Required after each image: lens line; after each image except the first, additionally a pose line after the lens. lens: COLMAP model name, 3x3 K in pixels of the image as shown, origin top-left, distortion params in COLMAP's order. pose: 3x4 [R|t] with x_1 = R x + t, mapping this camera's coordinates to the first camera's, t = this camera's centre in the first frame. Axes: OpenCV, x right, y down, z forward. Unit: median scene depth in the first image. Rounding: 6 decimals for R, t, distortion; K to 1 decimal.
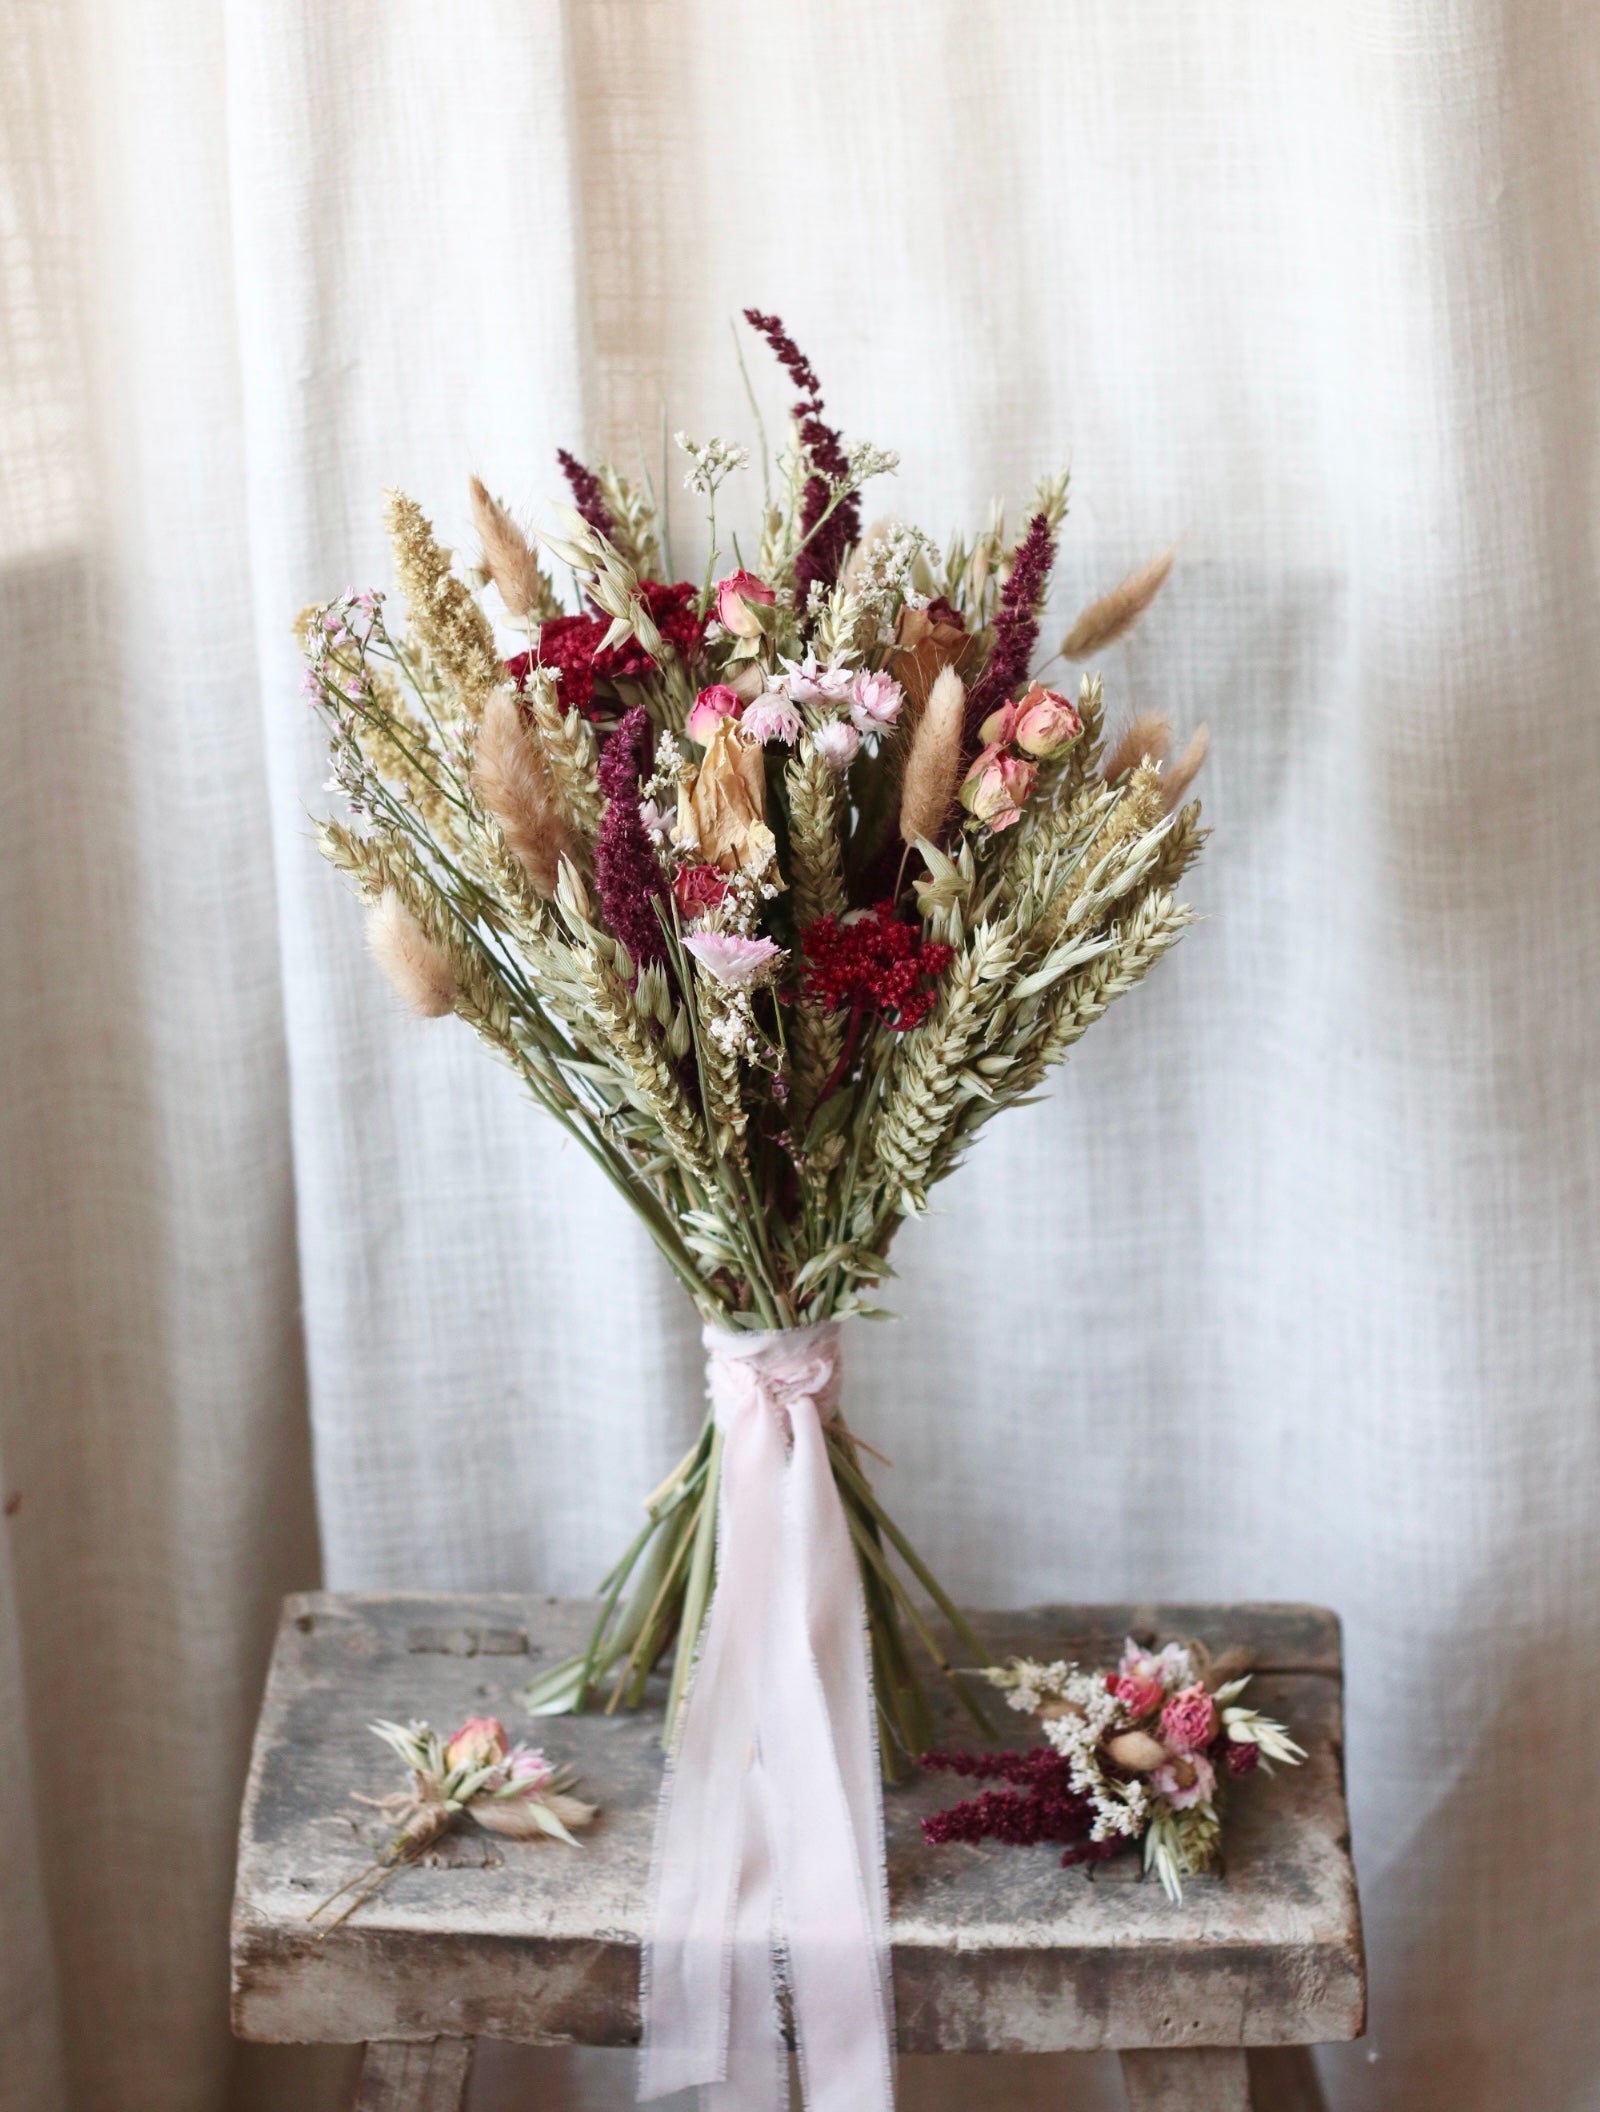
lens RADIAL K [[5810.0, 0, 787.8], [0, 5810.0, 1043.4], [0, 0, 1]] dist [-0.075744, 0.000000]
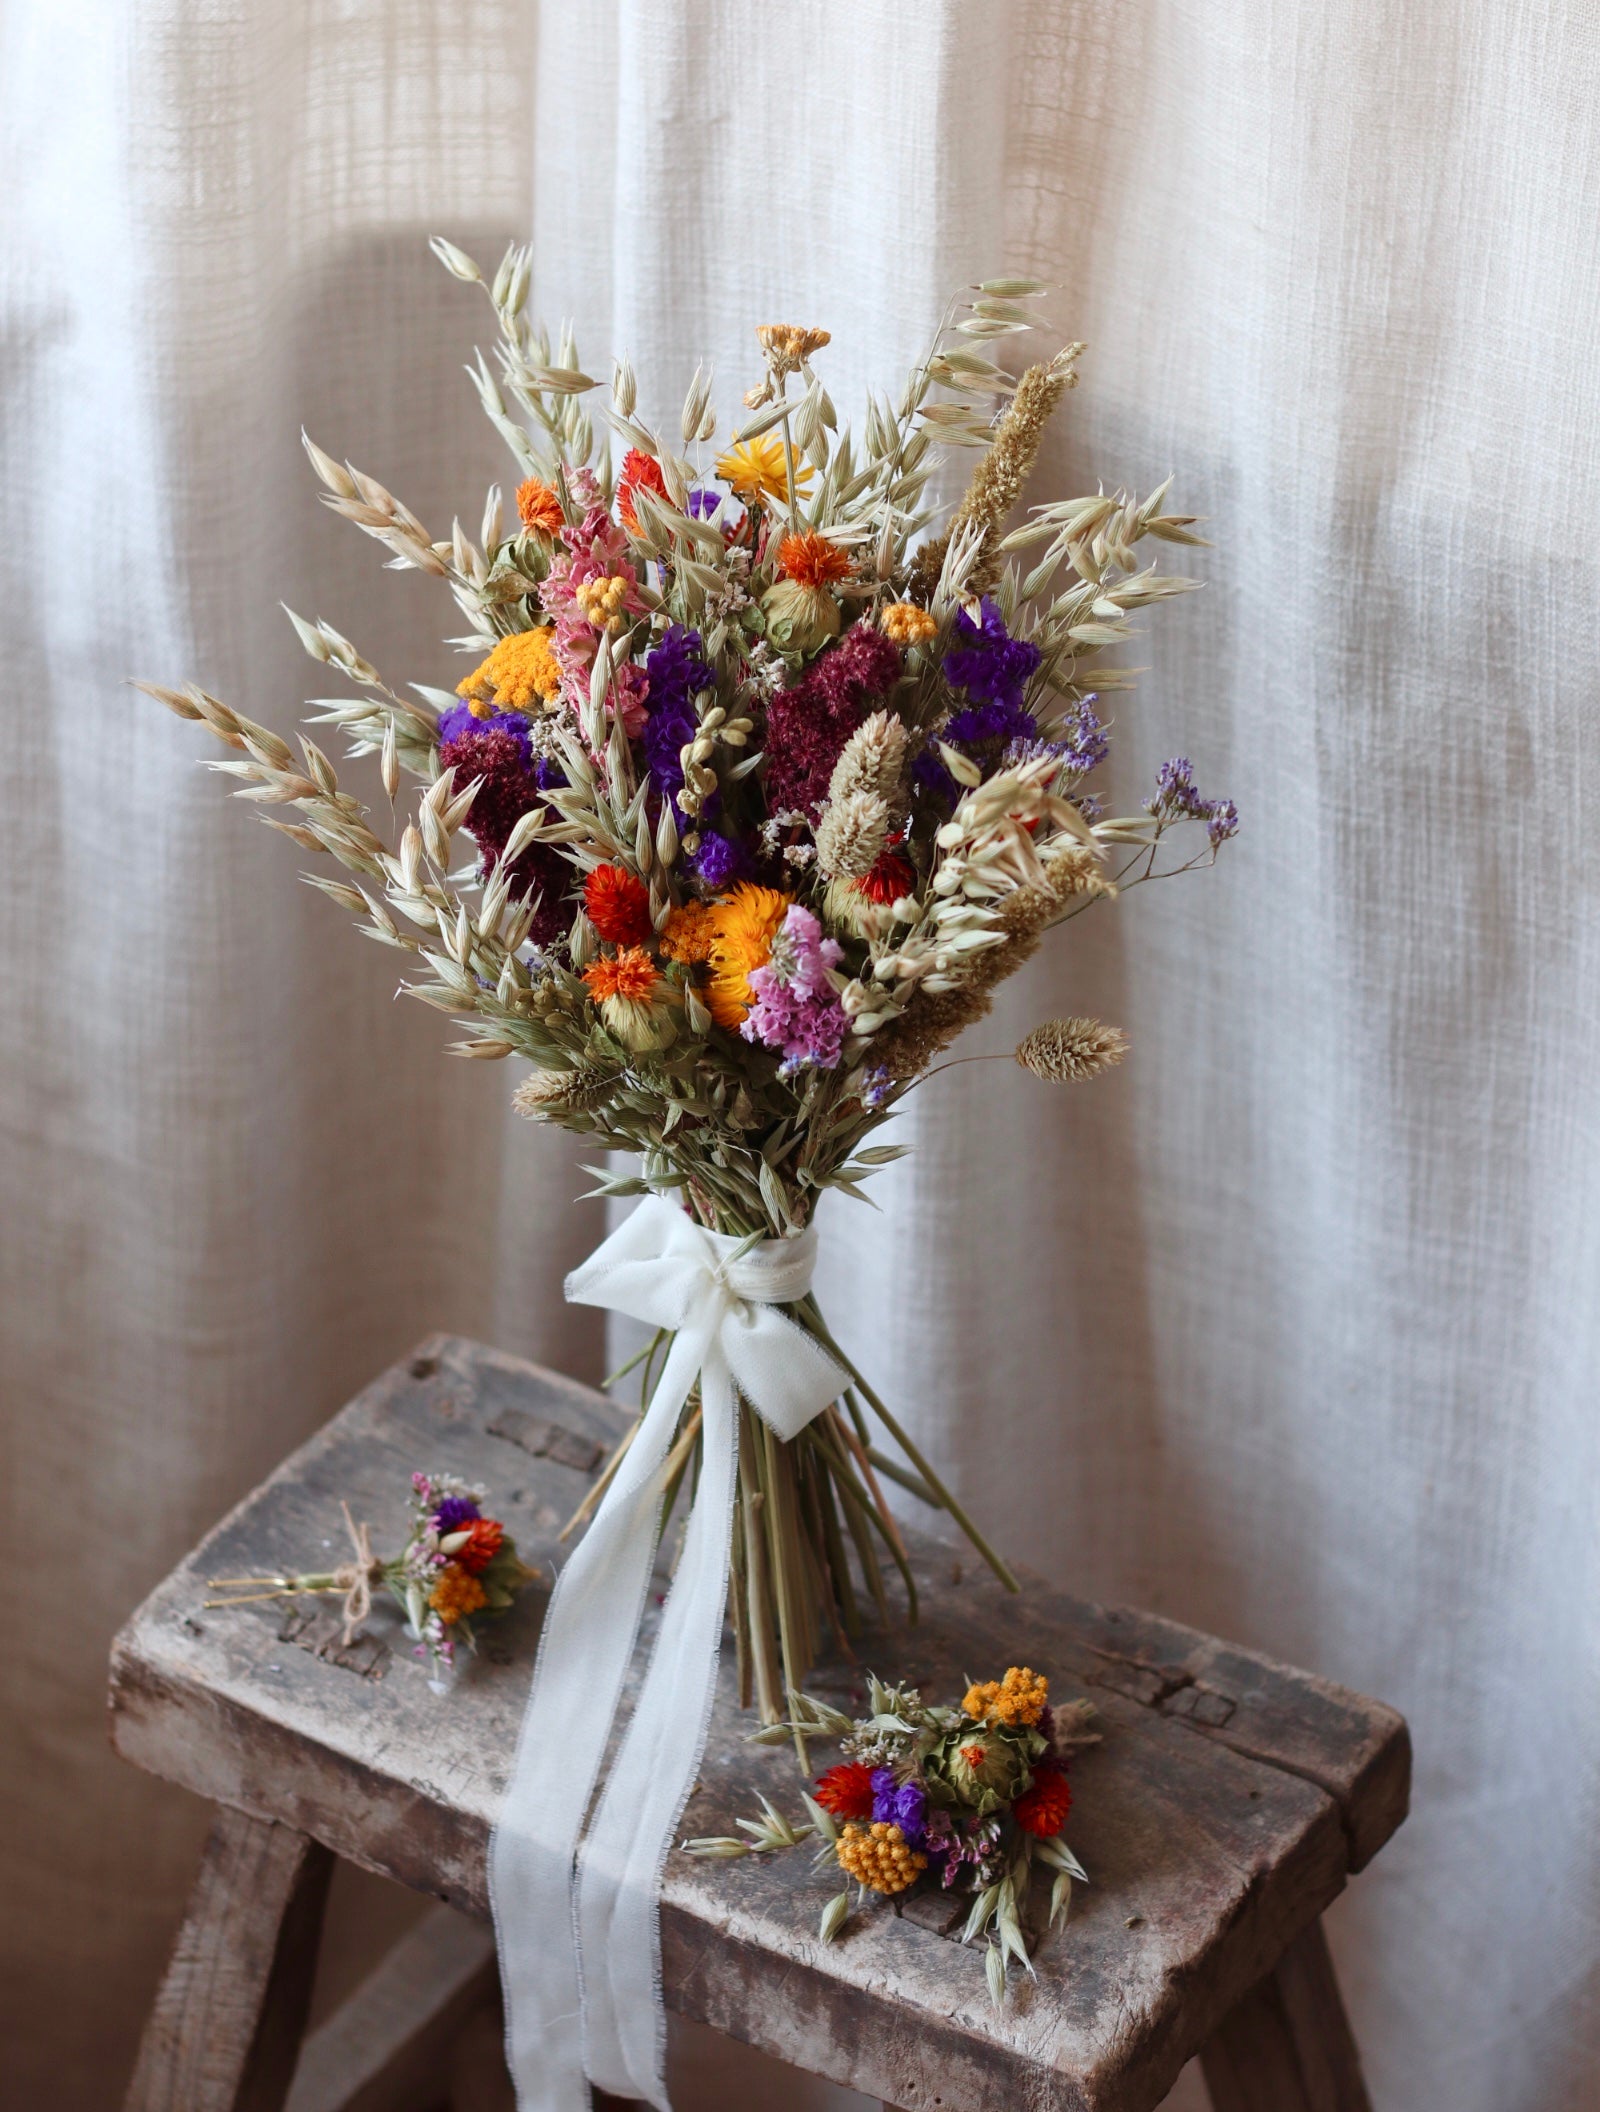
lens RADIAL K [[5810.0, 0, 842.2], [0, 5810.0, 1133.4], [0, 0, 1]] dist [-0.075744, 0.000000]
pose [[0.872177, 0.307380, -0.380559, 0.359703], [-0.258034, 0.949982, 0.175937, -0.135056], [0.415604, -0.055251, 0.907866, 0.162763]]
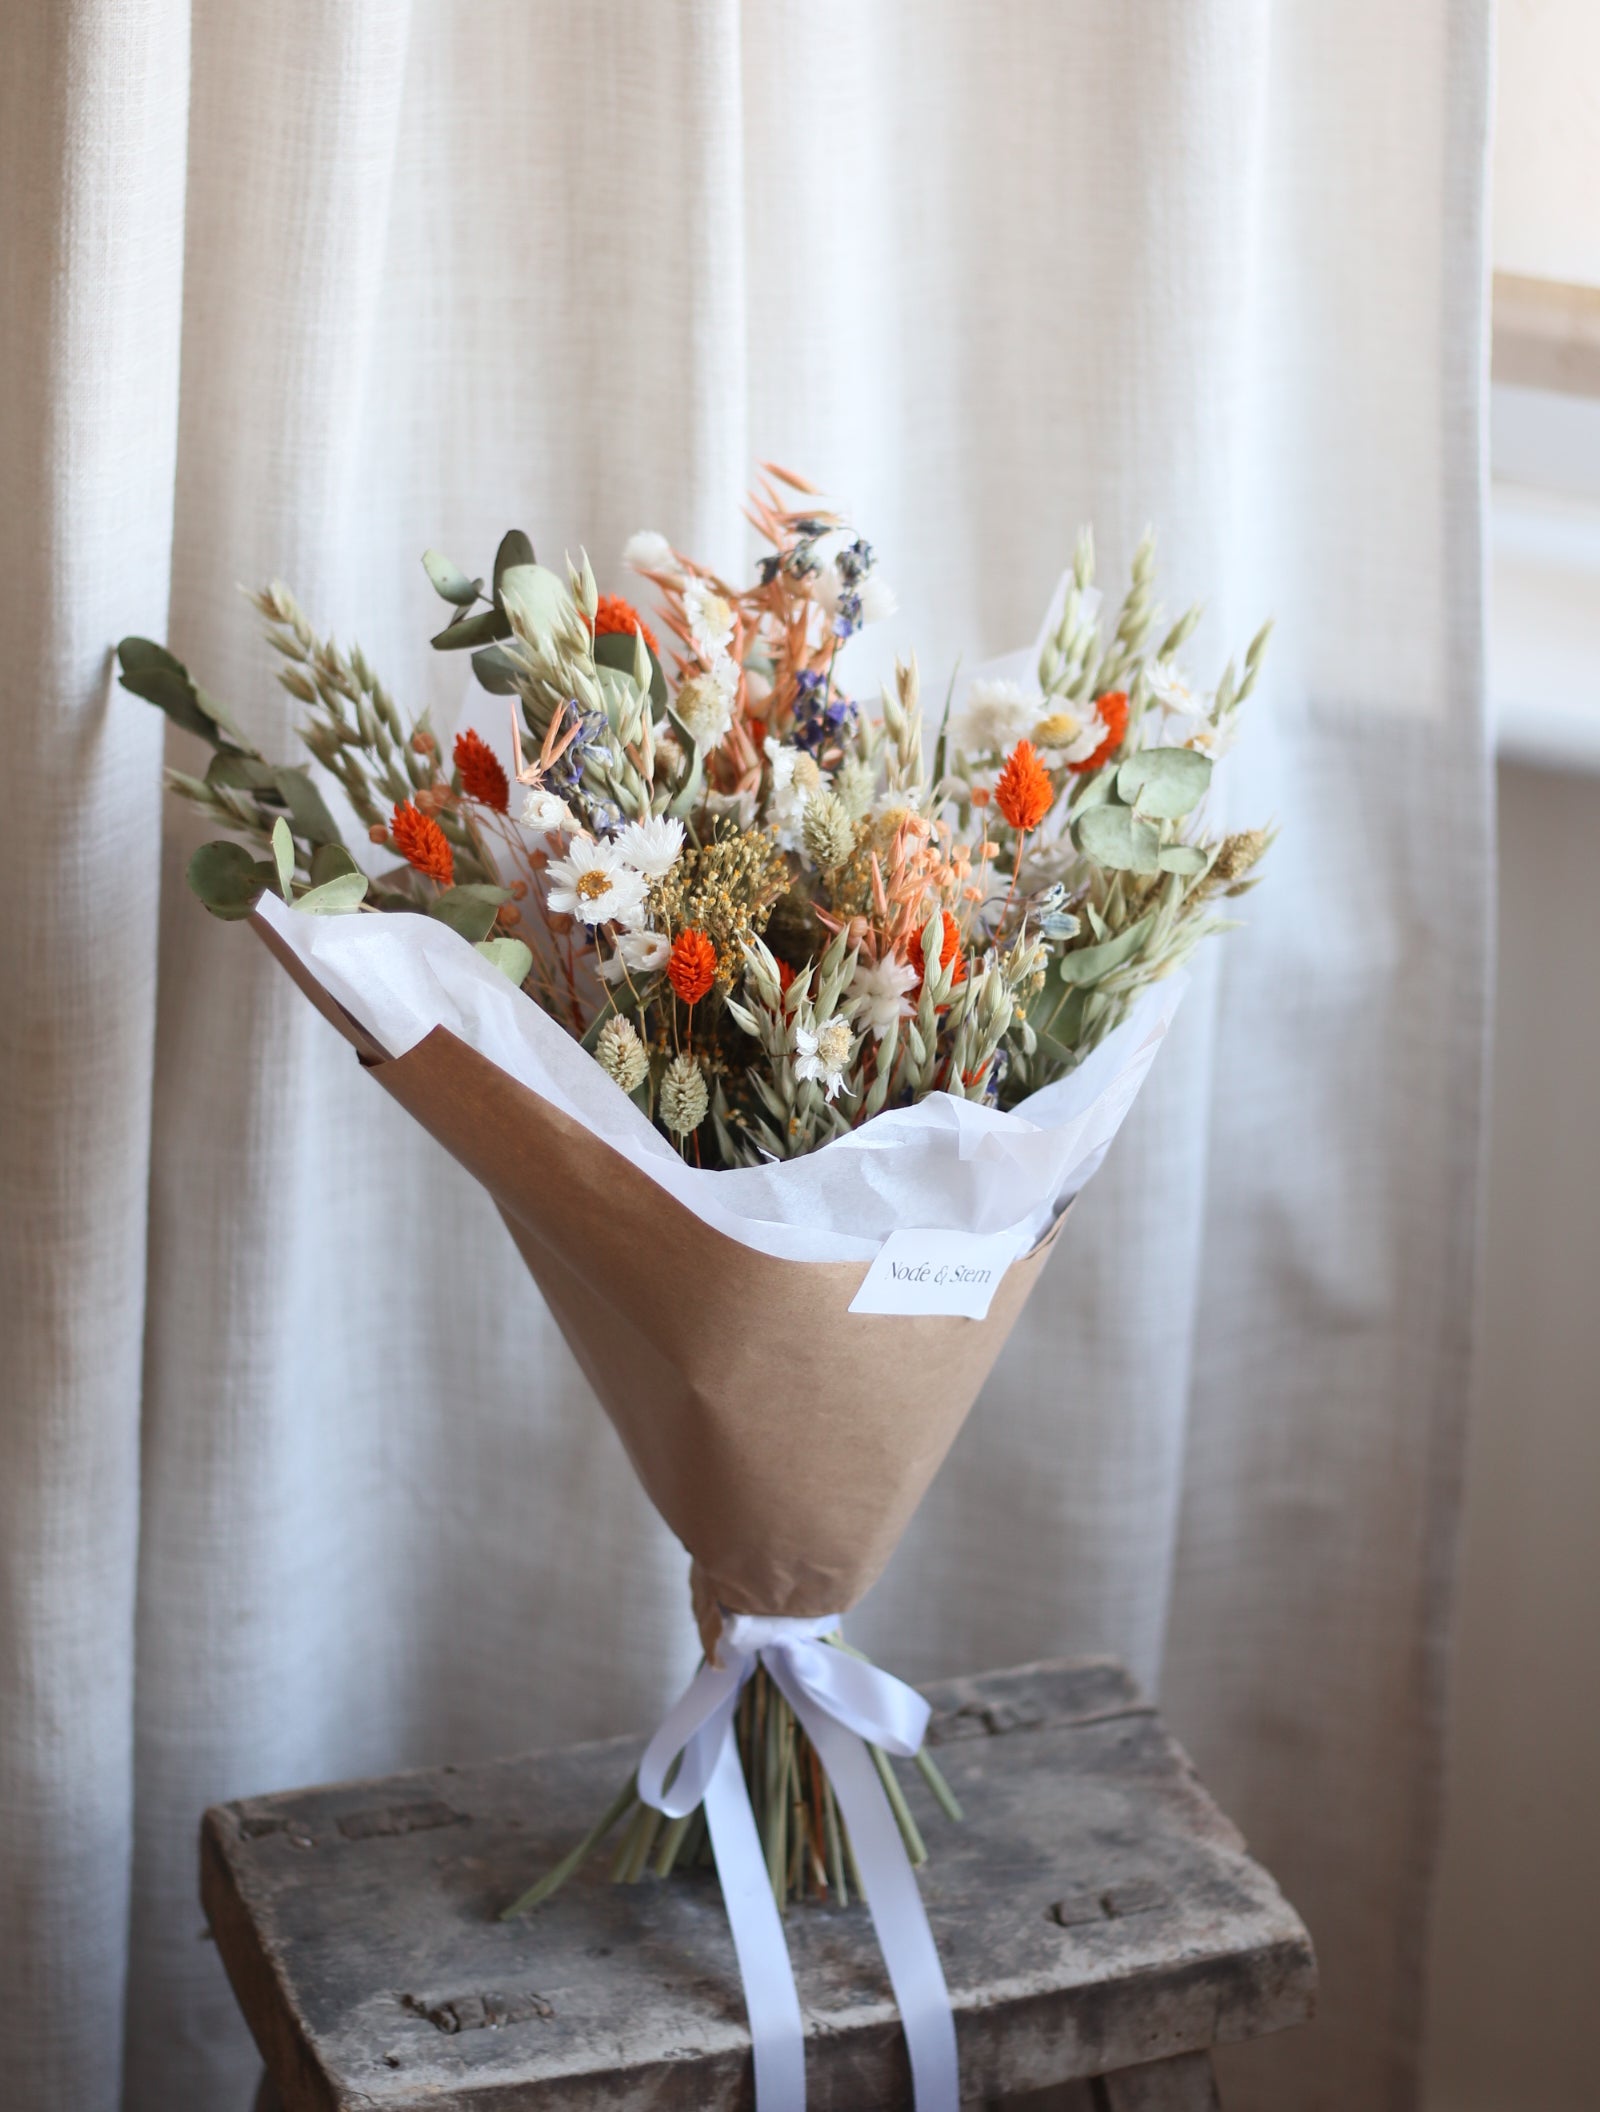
lens RADIAL K [[5782.5, 0, 791.2], [0, 5782.5, 1053.1], [0, 0, 1]] dist [-0.073373, 0.000000]
pose [[0.934664, -0.132504, 0.329918, -0.342784], [0.136721, 0.990554, 0.010501, -0.041695], [-0.328193, 0.035292, 0.943951, -0.040746]]
